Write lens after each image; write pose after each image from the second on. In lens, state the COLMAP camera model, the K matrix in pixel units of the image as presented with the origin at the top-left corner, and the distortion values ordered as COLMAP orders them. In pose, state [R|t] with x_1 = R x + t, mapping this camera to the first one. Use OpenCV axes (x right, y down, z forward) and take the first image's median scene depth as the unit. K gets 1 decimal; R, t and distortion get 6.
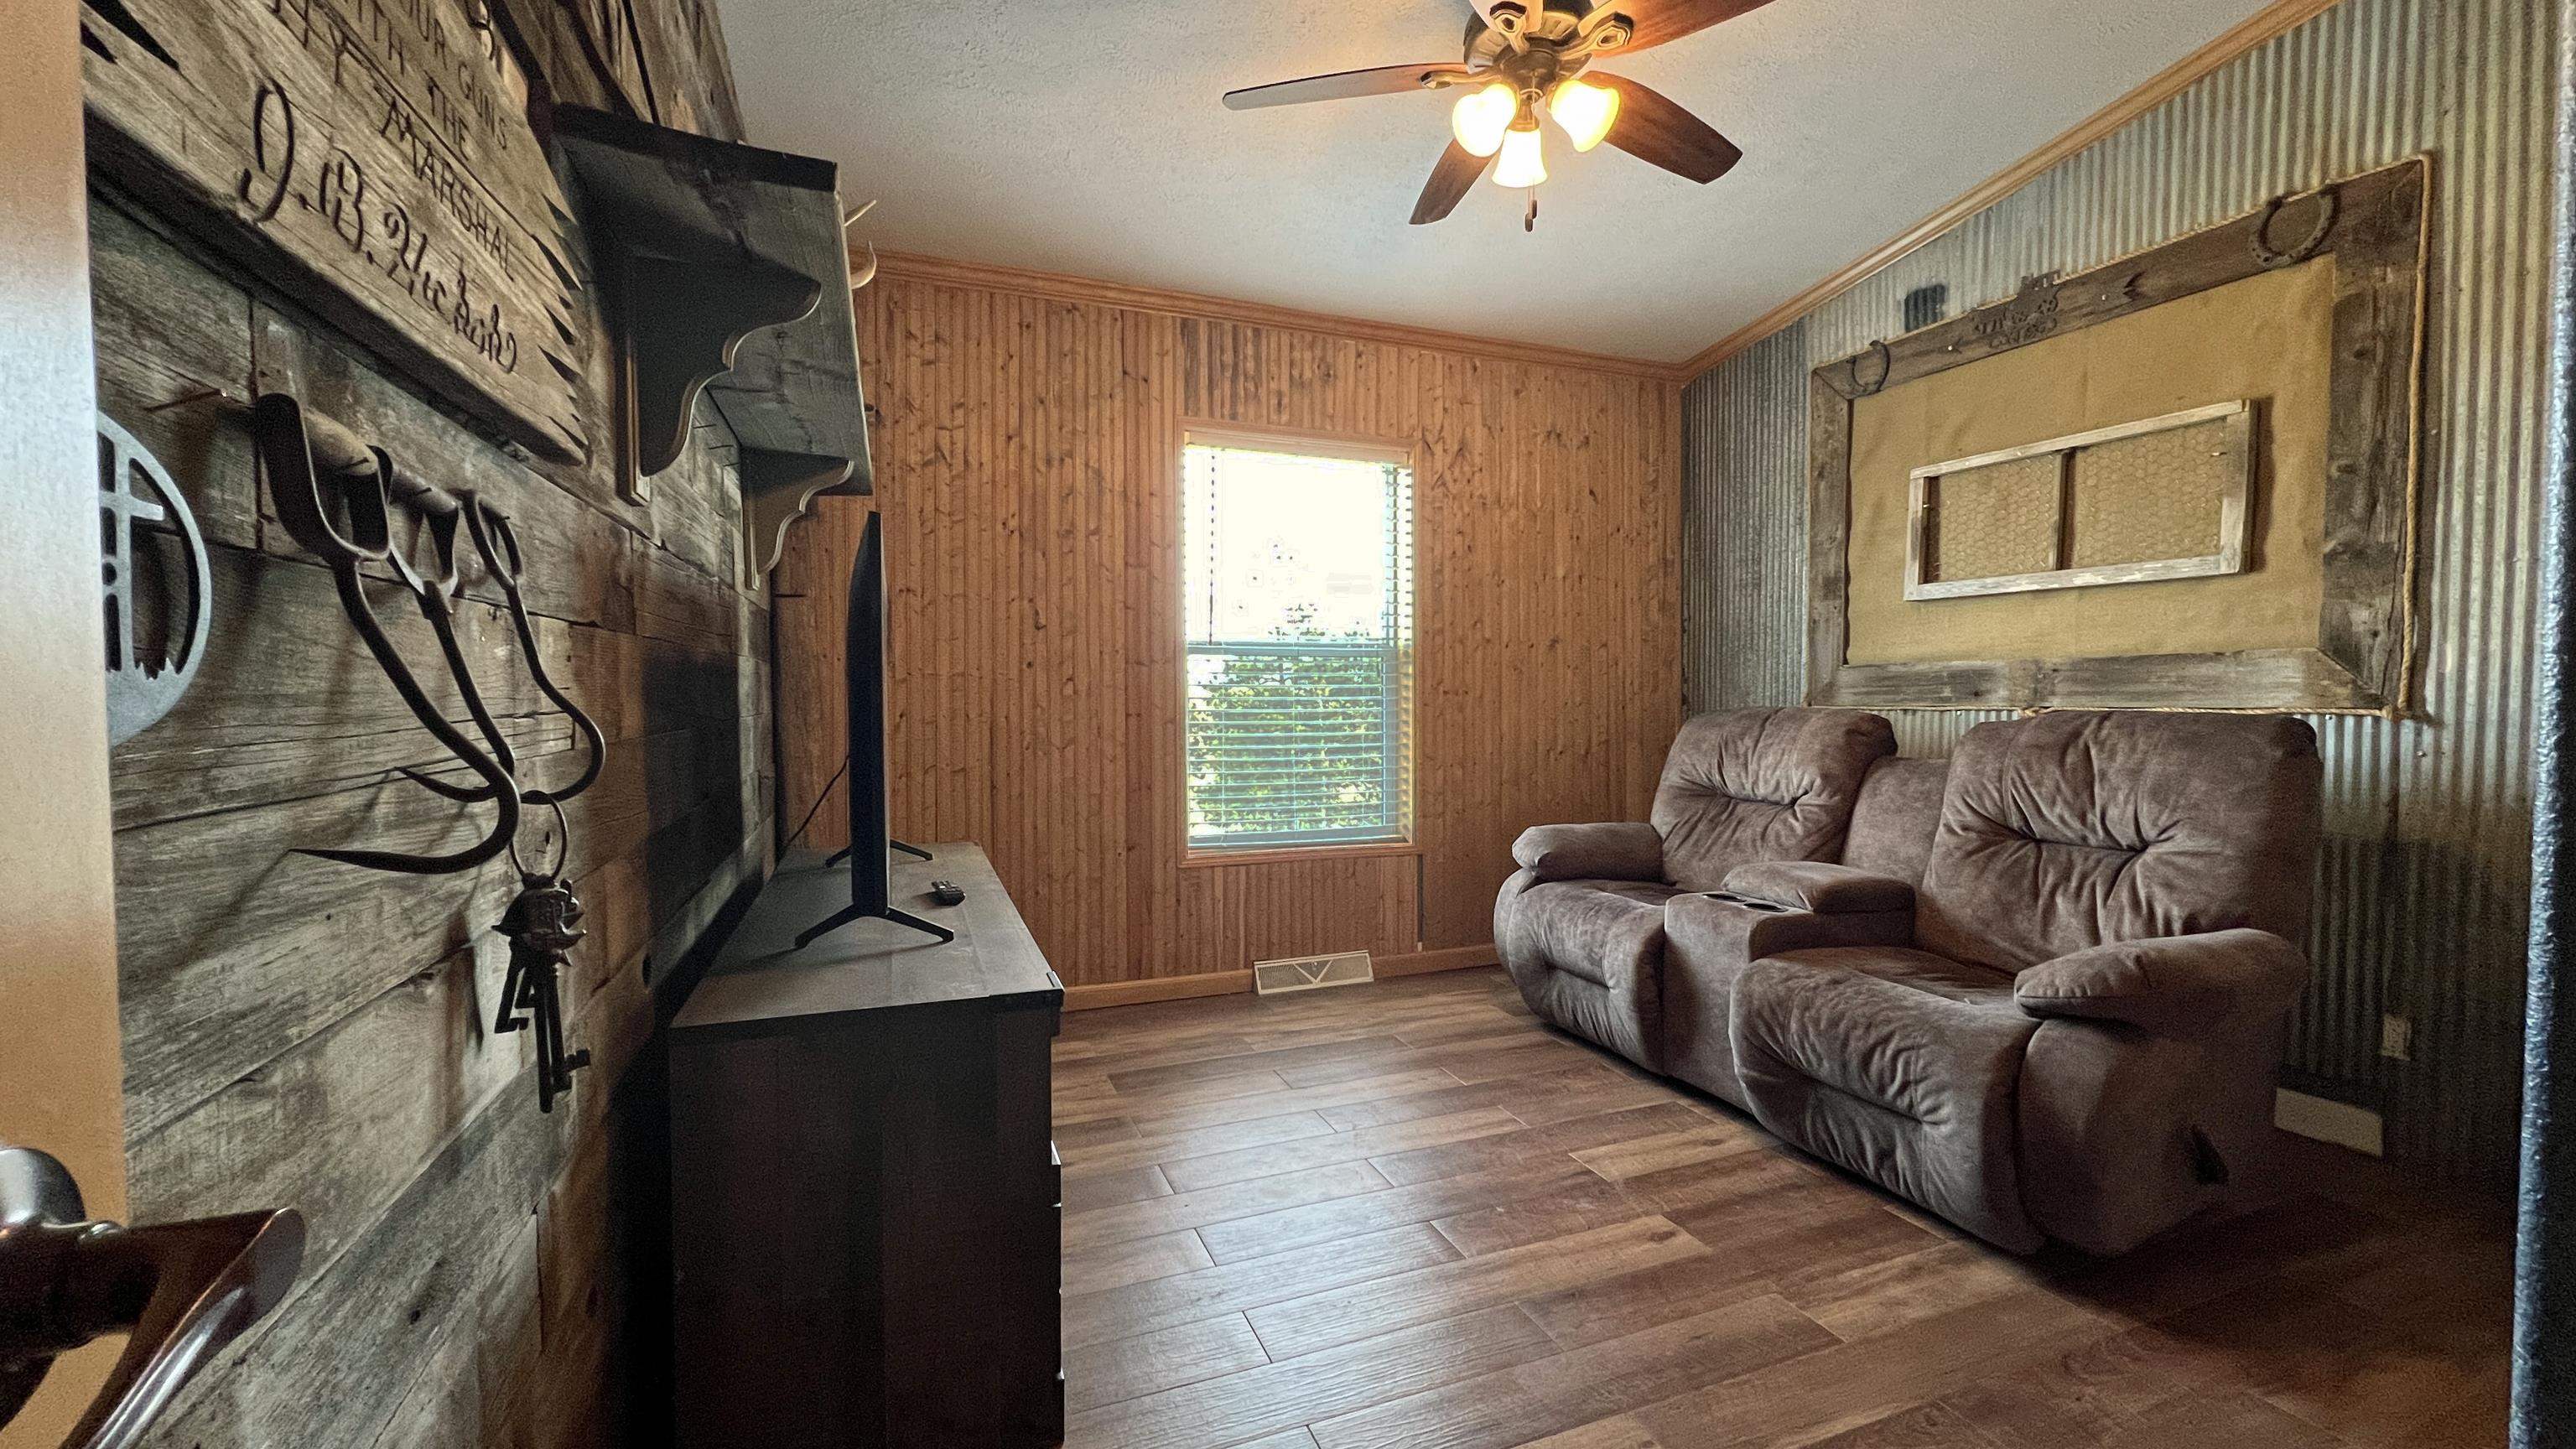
lens RADIAL K [[1026.3, 0, 1285.5], [0, 1026.3, 725.6], [0, 0, 1]] dist [-0.013835, -0.000336]
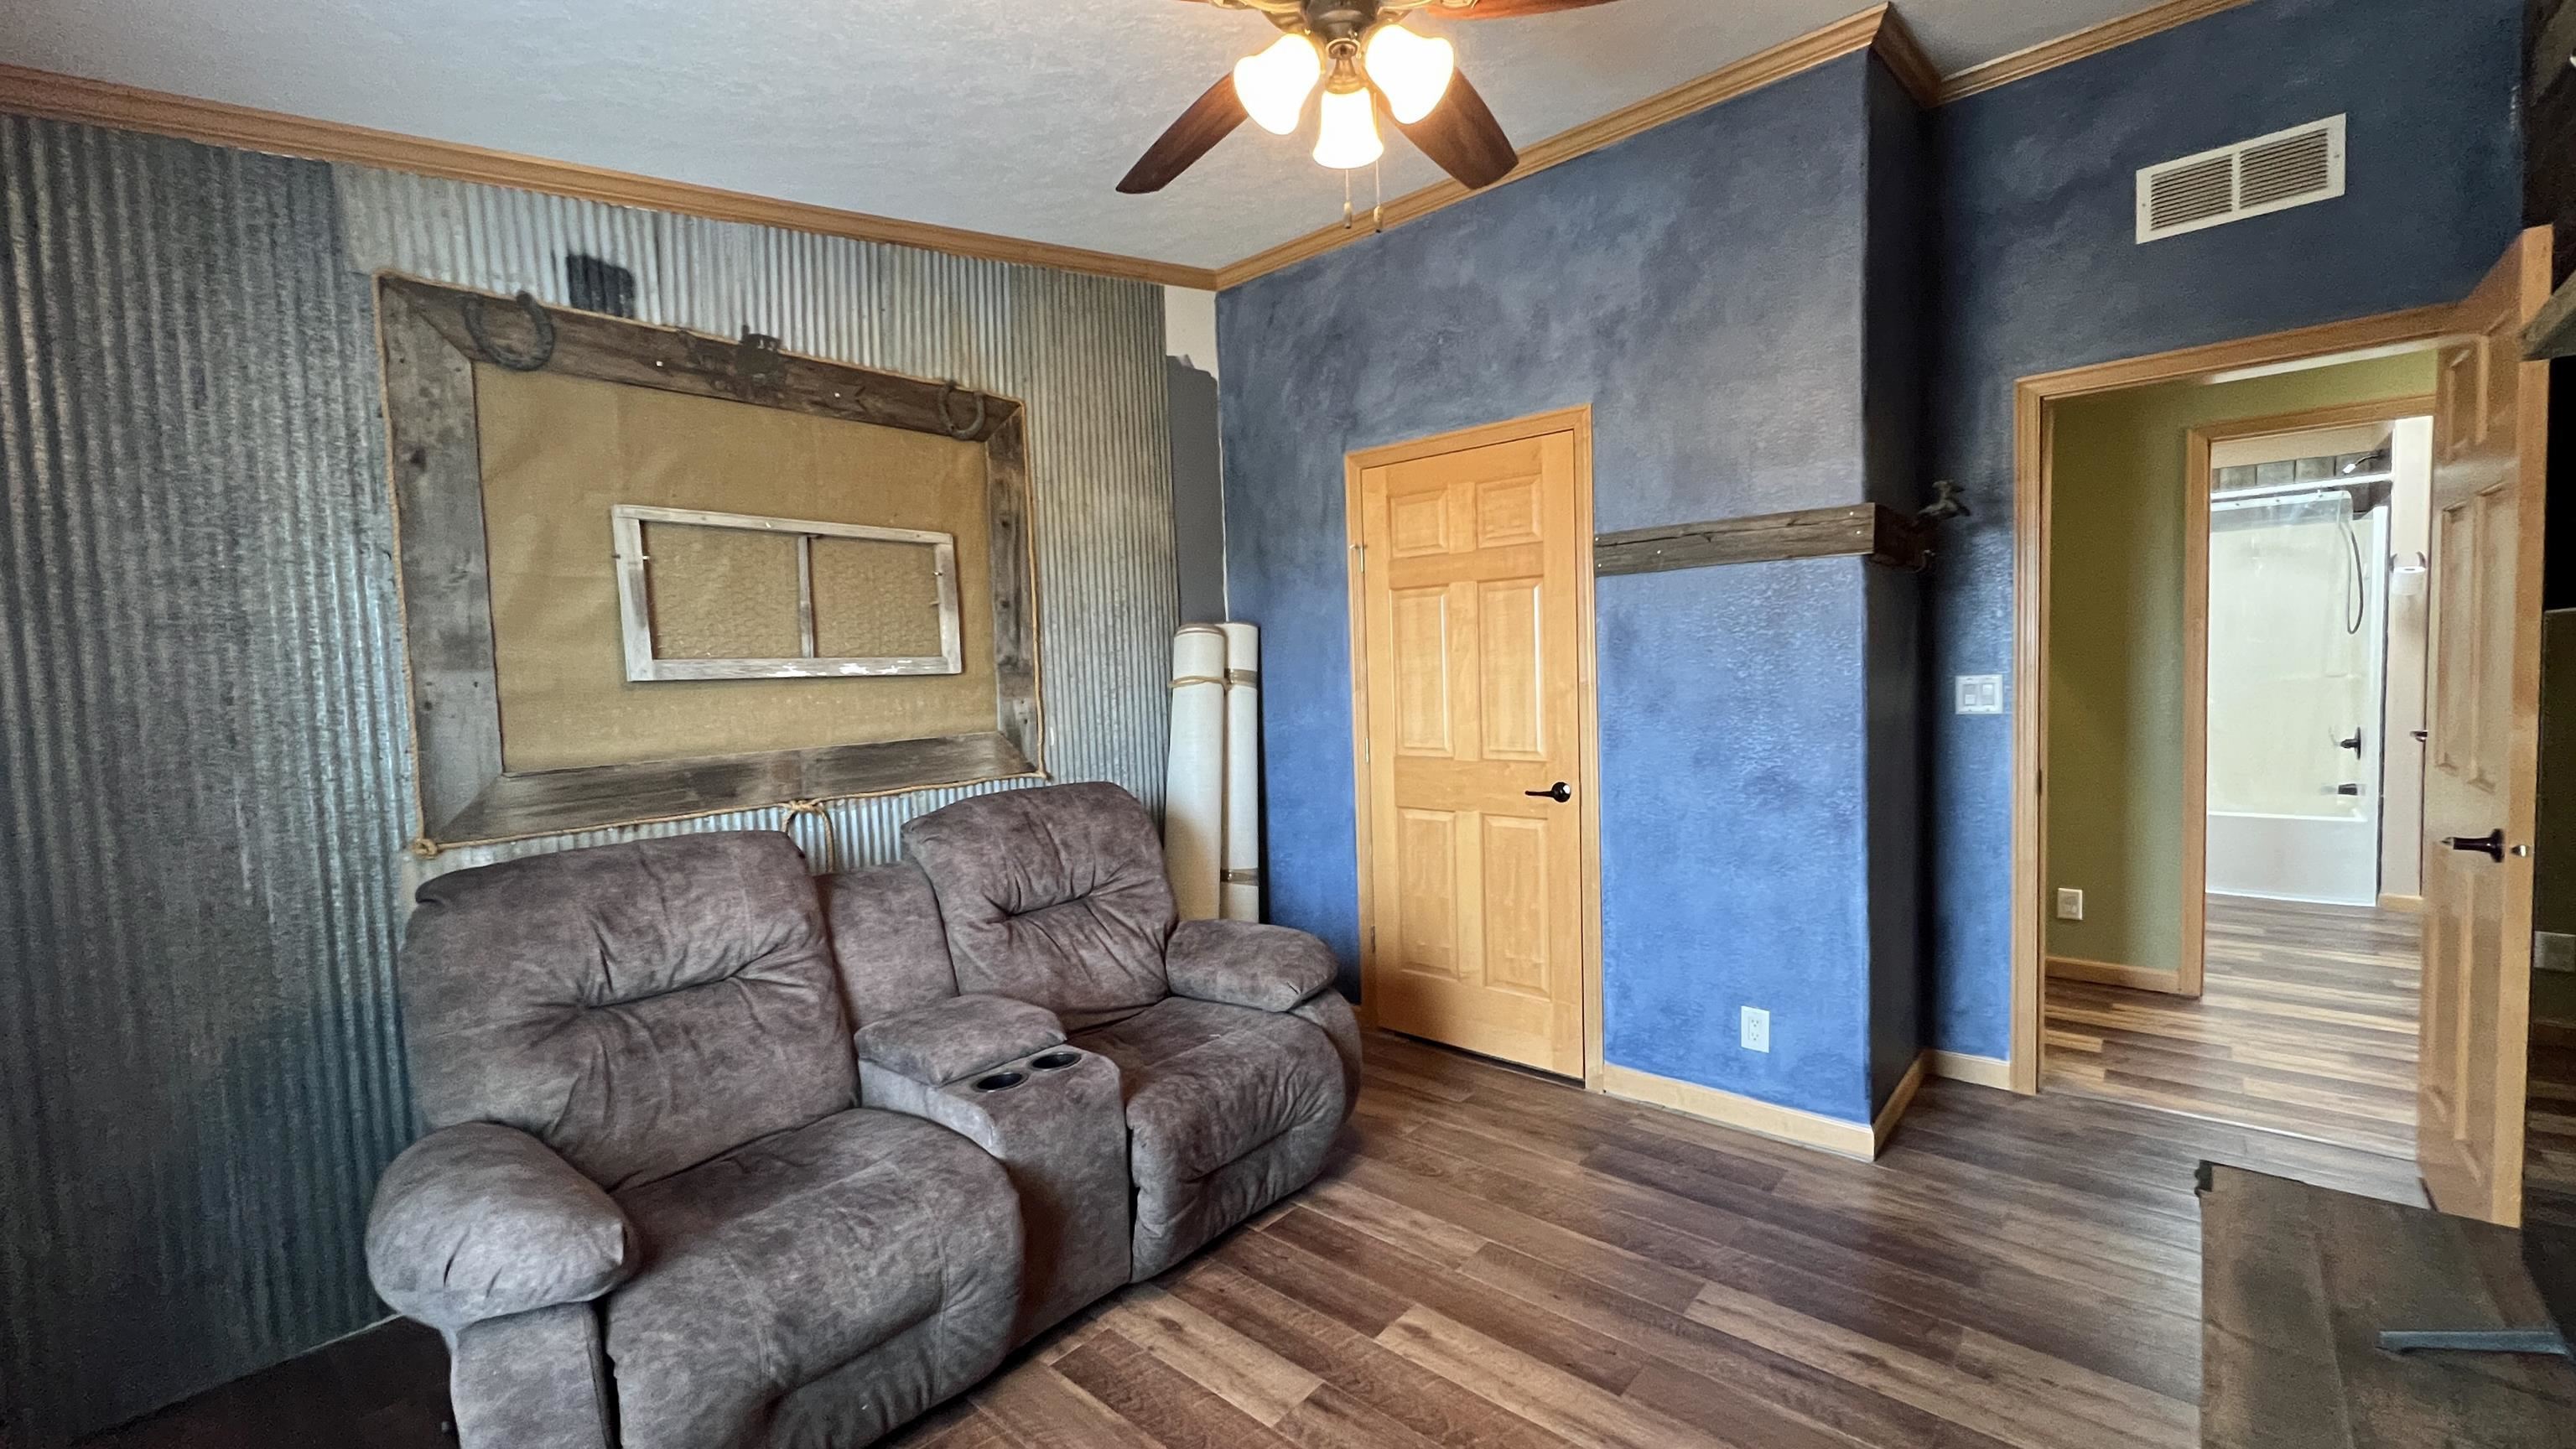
lens RADIAL K [[1026.3, 0, 1275.3], [0, 1026.3, 735.6], [0, 0, 1]] dist [-0.013835, -0.000336]
pose [[-0.465063, -0.035464, 0.884567, -0.327312], [0.063868, 0.995249, 0.073480, -0.129278], [-0.882971, 0.090669, -0.460588, 1.131047]]
